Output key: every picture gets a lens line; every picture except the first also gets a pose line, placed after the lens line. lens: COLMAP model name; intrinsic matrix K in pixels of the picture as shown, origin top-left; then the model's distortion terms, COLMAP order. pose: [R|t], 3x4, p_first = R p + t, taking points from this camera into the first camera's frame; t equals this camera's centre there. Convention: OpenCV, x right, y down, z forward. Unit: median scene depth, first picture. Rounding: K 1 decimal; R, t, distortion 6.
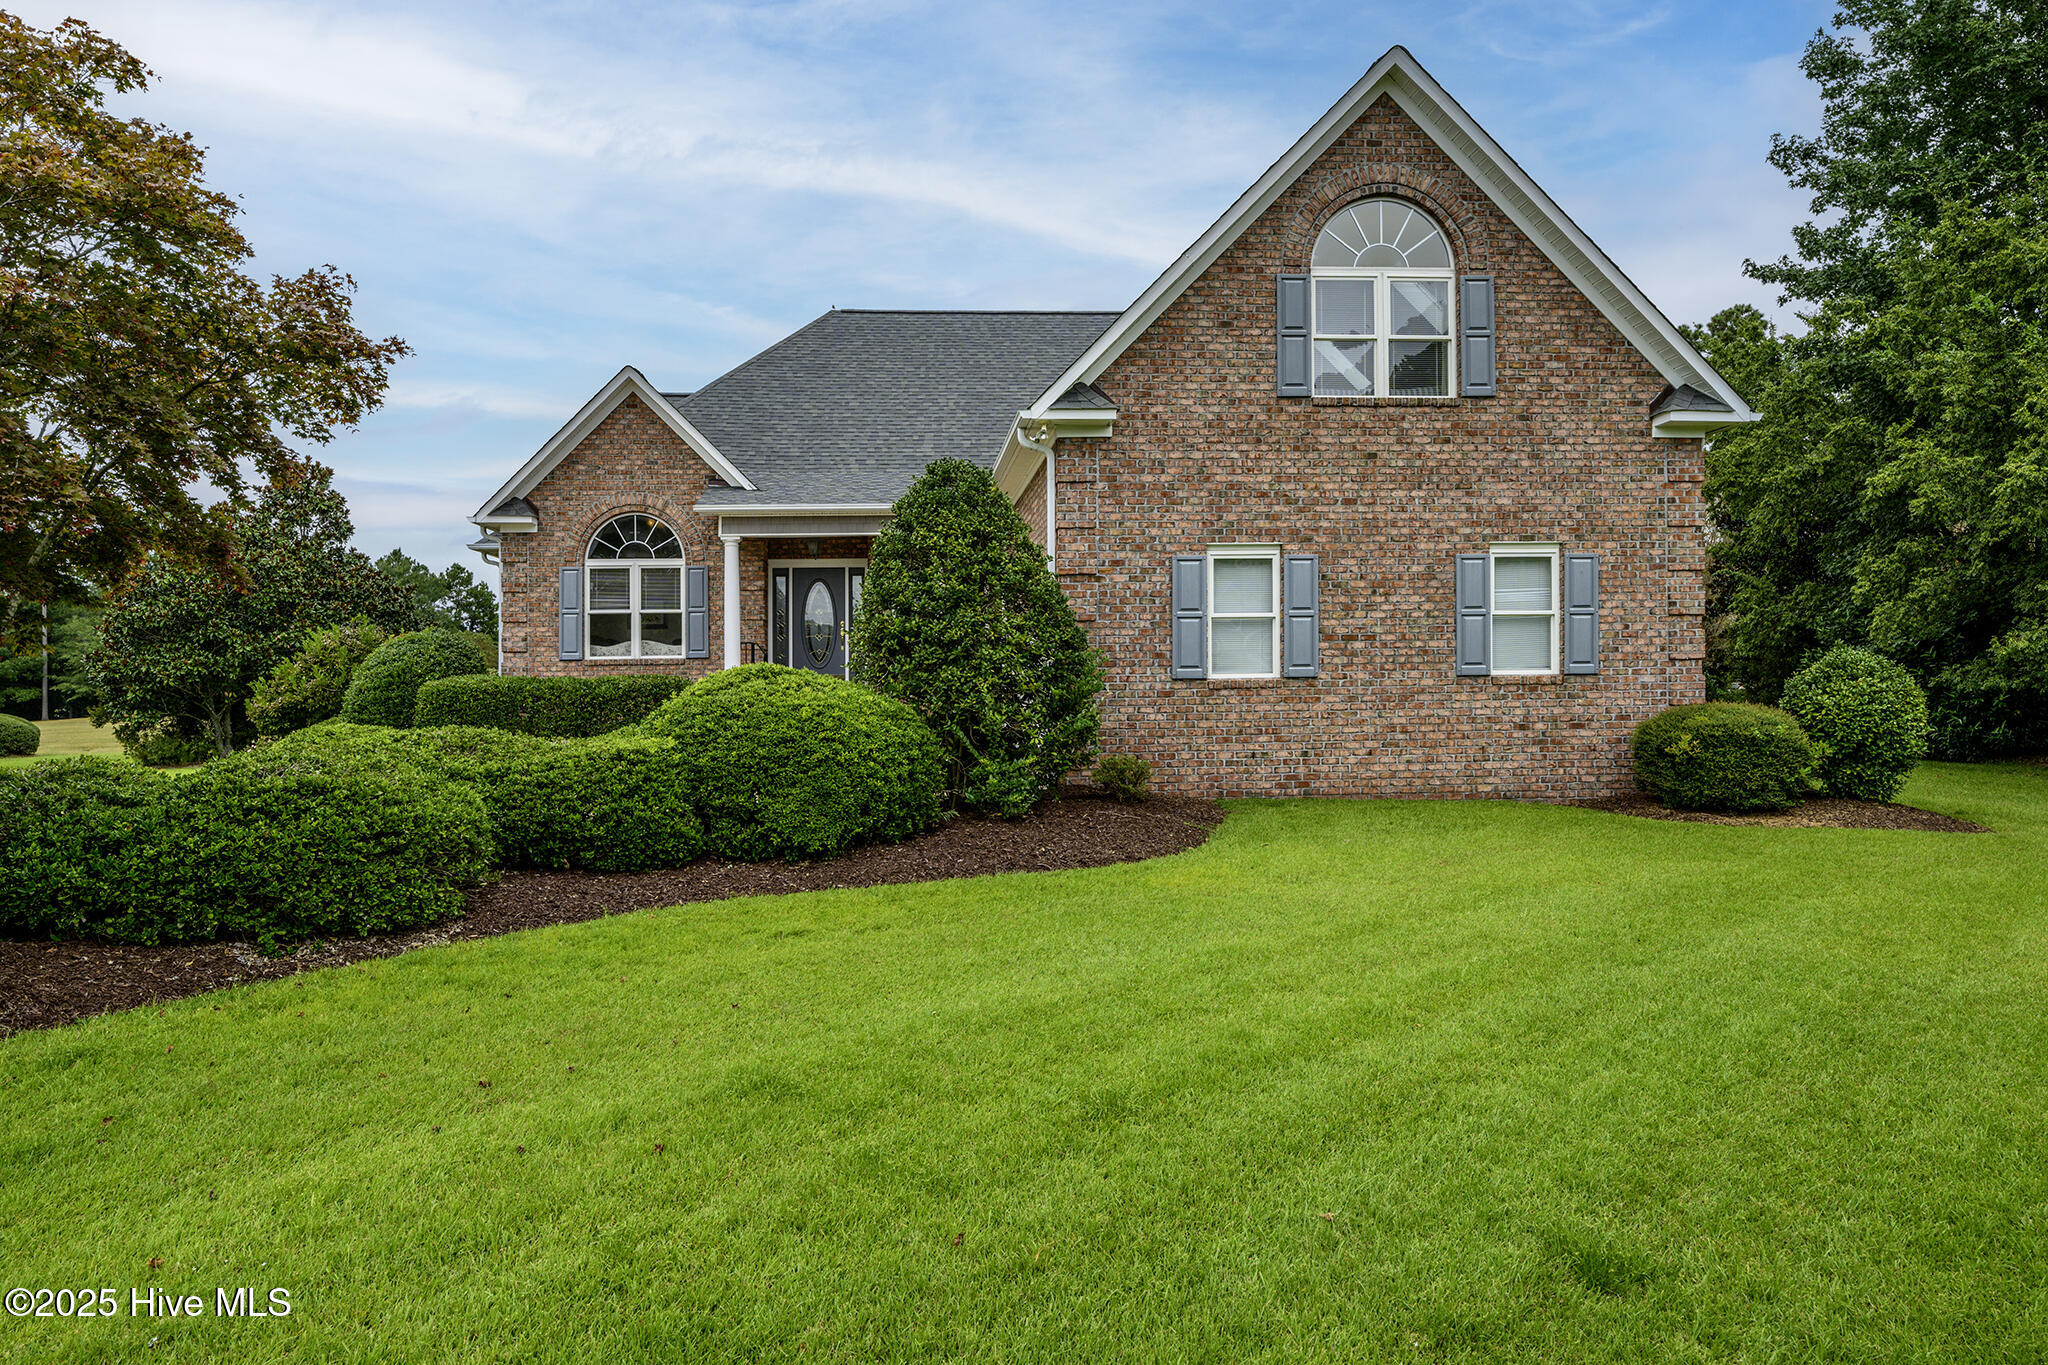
lens RADIAL K [[1256.2, 0, 1021.4], [0, 1256.2, 677.1], [0, 0, 1]] dist [-0.006021, -0.000847]
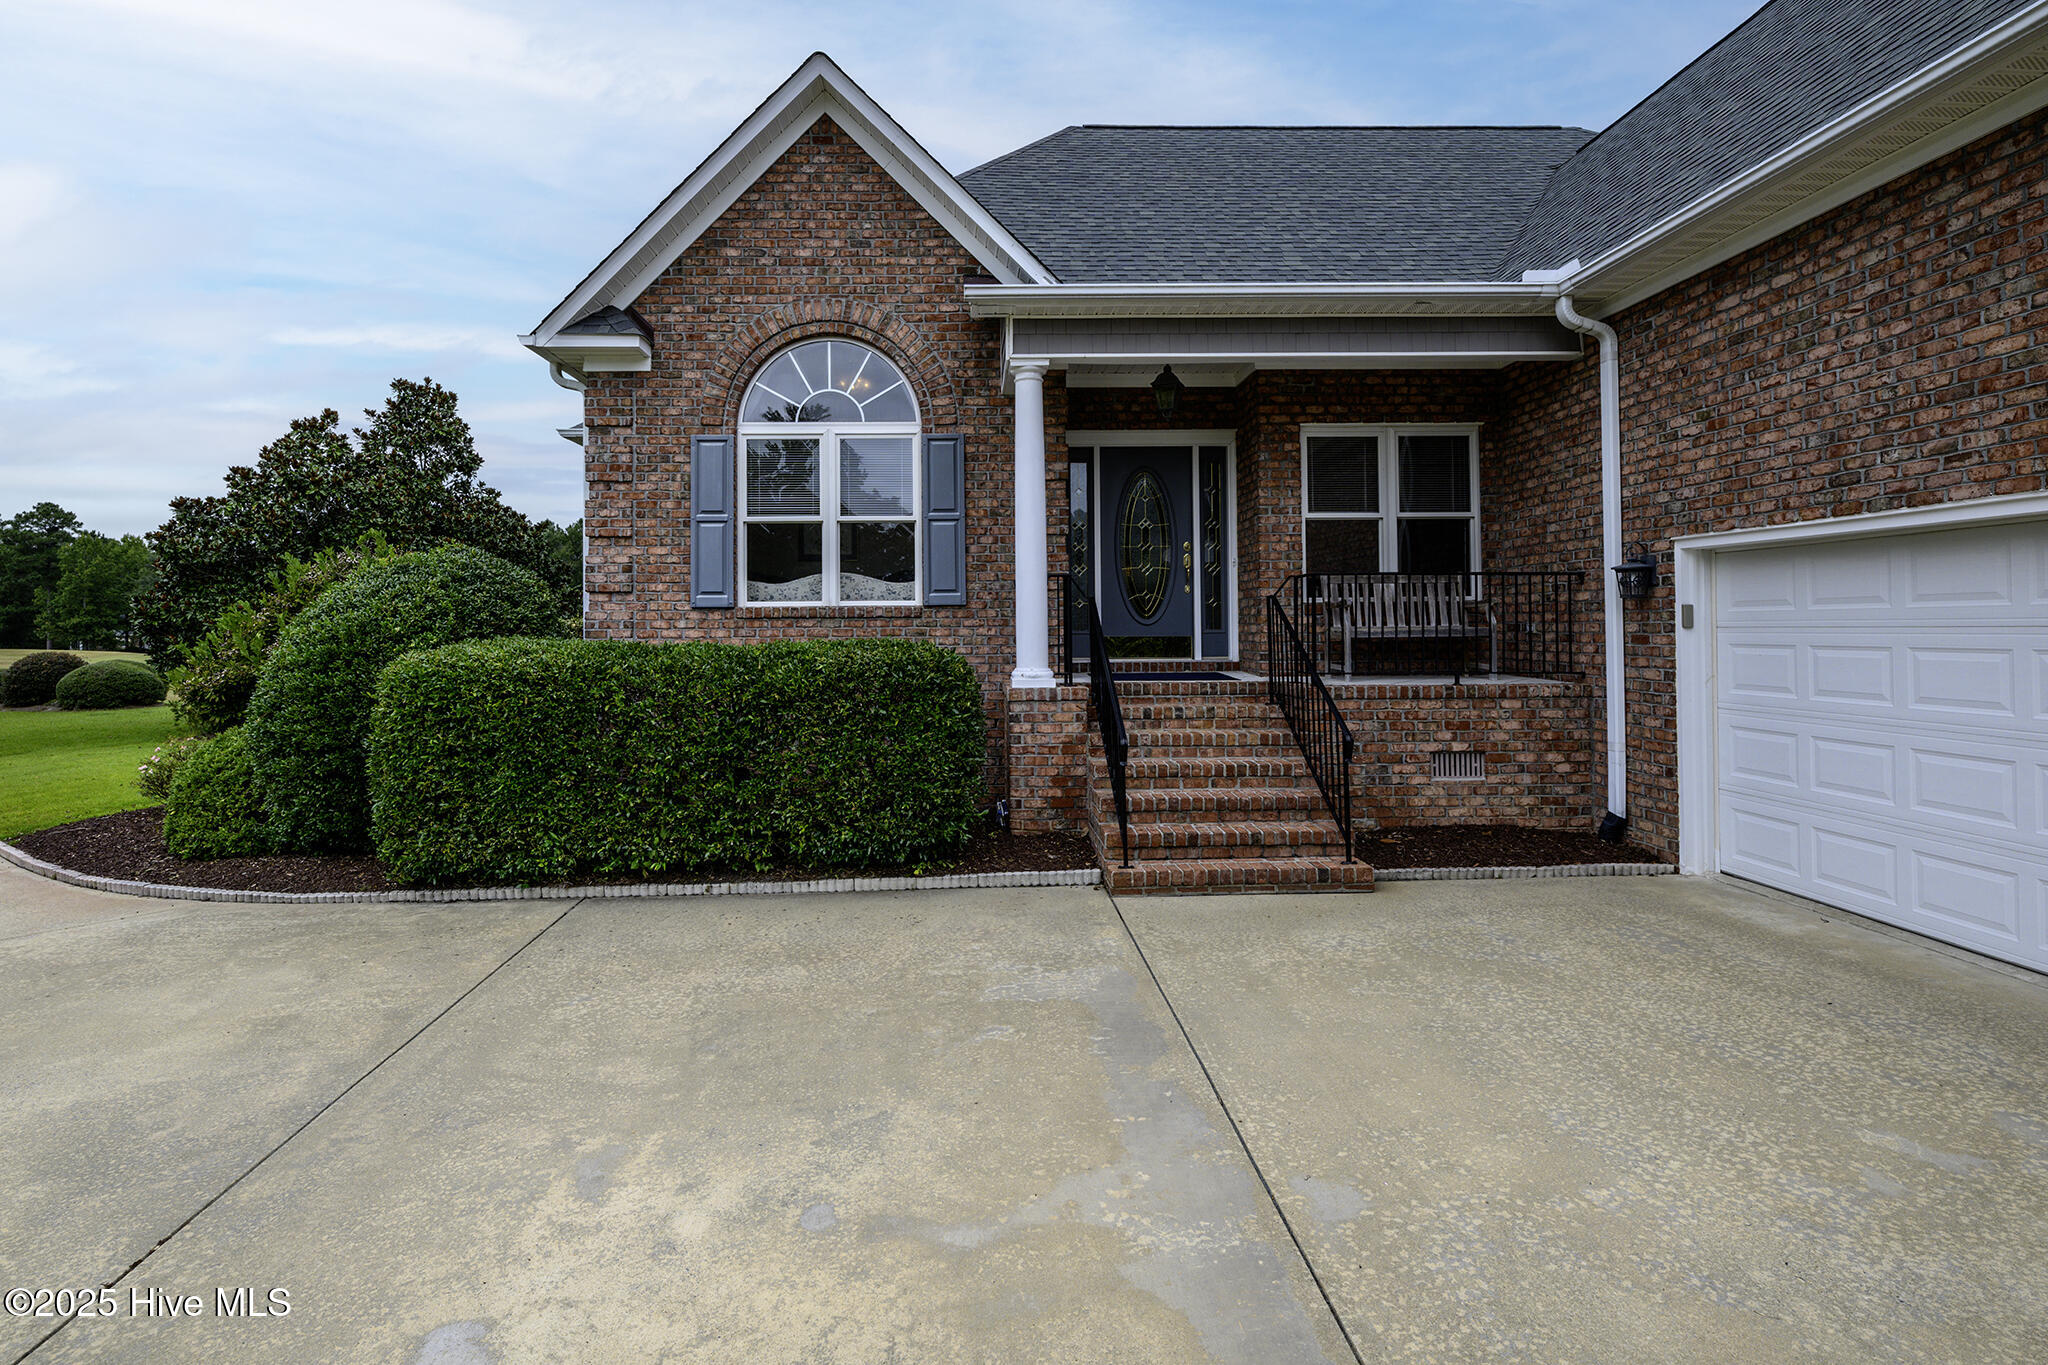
lens RADIAL K [[939.0, 0, 1008.6], [0, 939.0, 634.8], [0, 0, 1]] dist [0.002692, 0.000140]
pose [[0.998886, 0.006340, -0.046759, -0.211487], [-0.005637, 0.999869, 0.015155, -0.008834], [0.046849, -0.014875, 0.998791, 0.598730]]
